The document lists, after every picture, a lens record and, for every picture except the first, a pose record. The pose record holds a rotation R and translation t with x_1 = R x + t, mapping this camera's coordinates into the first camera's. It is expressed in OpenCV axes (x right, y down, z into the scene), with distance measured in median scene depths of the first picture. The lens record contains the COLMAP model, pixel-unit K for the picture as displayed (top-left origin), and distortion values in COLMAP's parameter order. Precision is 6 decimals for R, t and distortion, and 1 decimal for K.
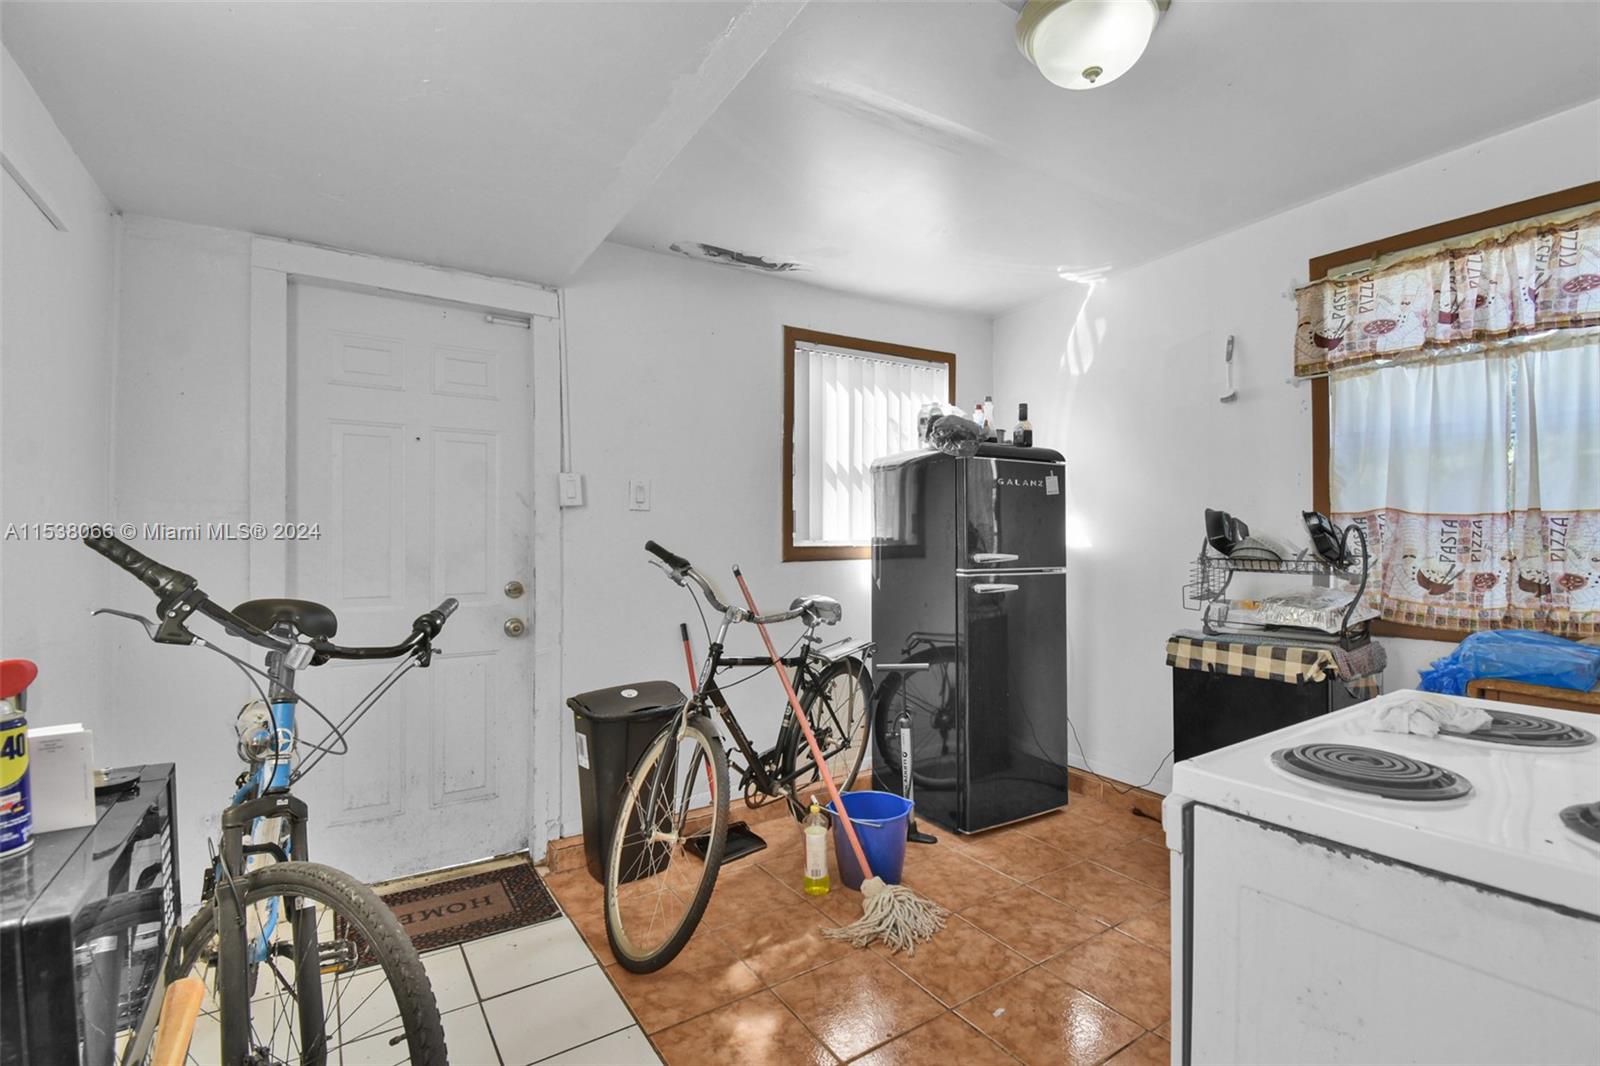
lens RADIAL K [[725.9, 0, 810.0], [0, 725.9, 540.7], [0, 0, 1]] dist [0.012097, -0.019817]
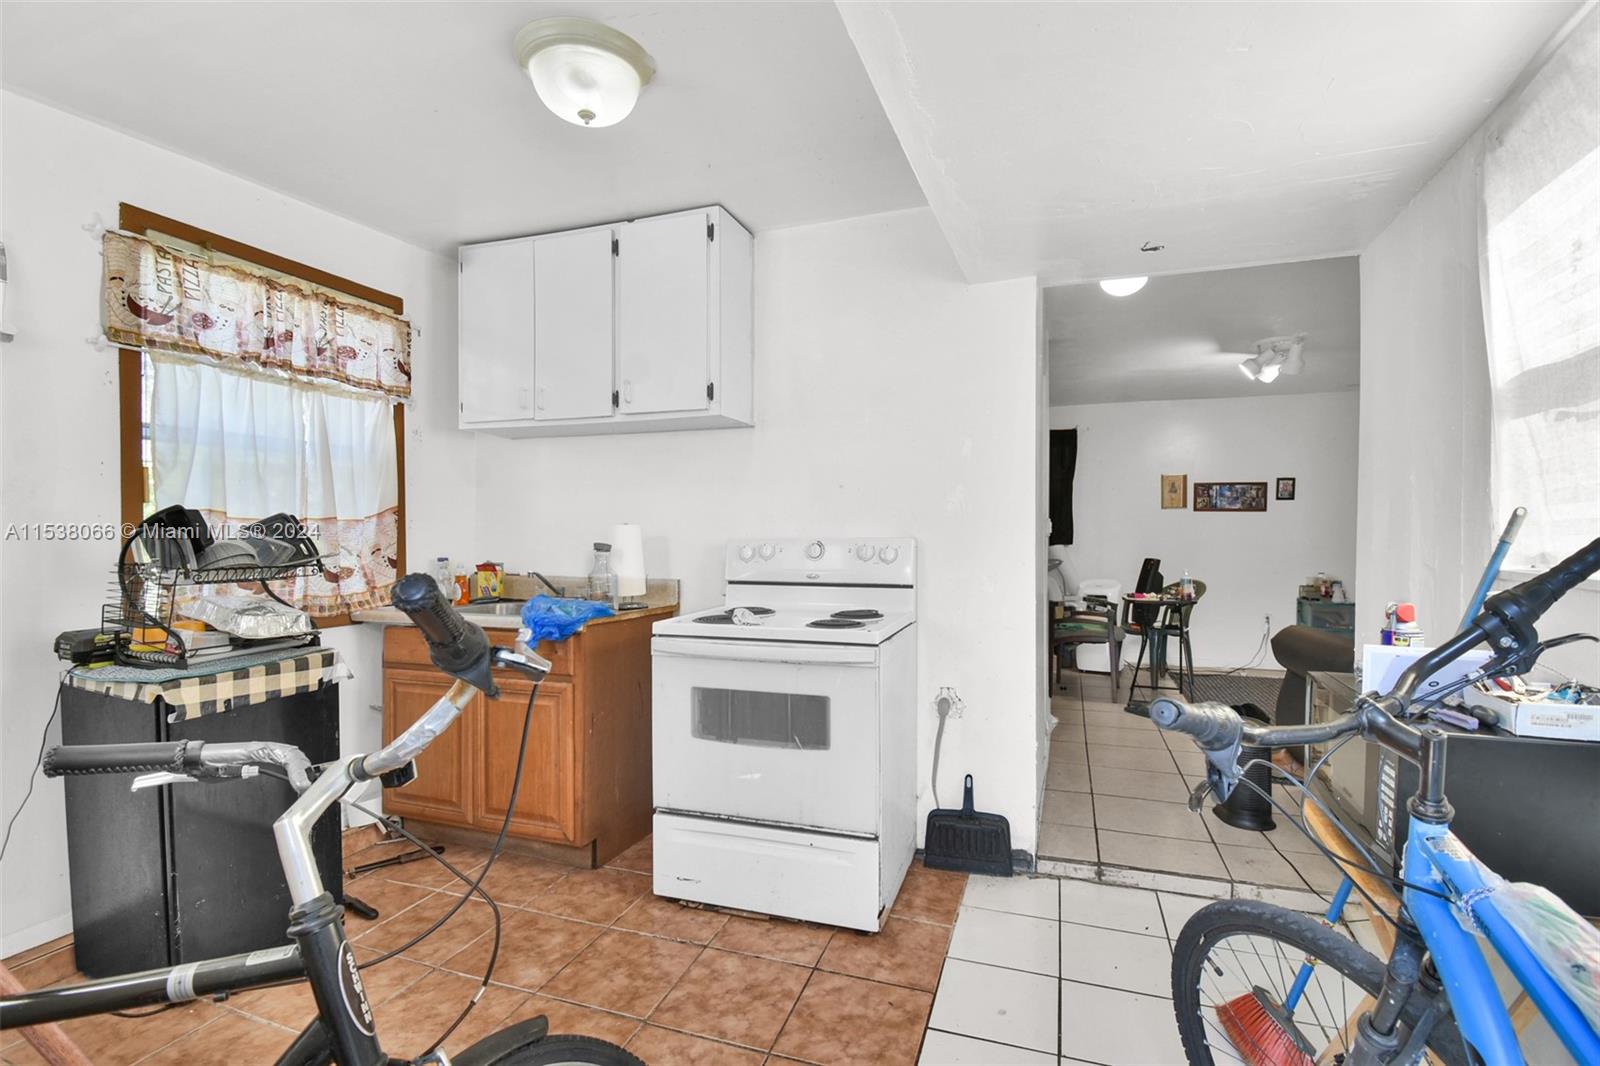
lens RADIAL K [[725.9, 0, 810.0], [0, 725.9, 540.7], [0, 0, 1]] dist [0.012097, -0.019817]
pose [[-0.603087, -0.016811, 0.797498, -0.477747], [-0.003819, 0.999827, 0.018188, -0.025131], [-0.797666, 0.007924, -0.603047, 0.962952]]
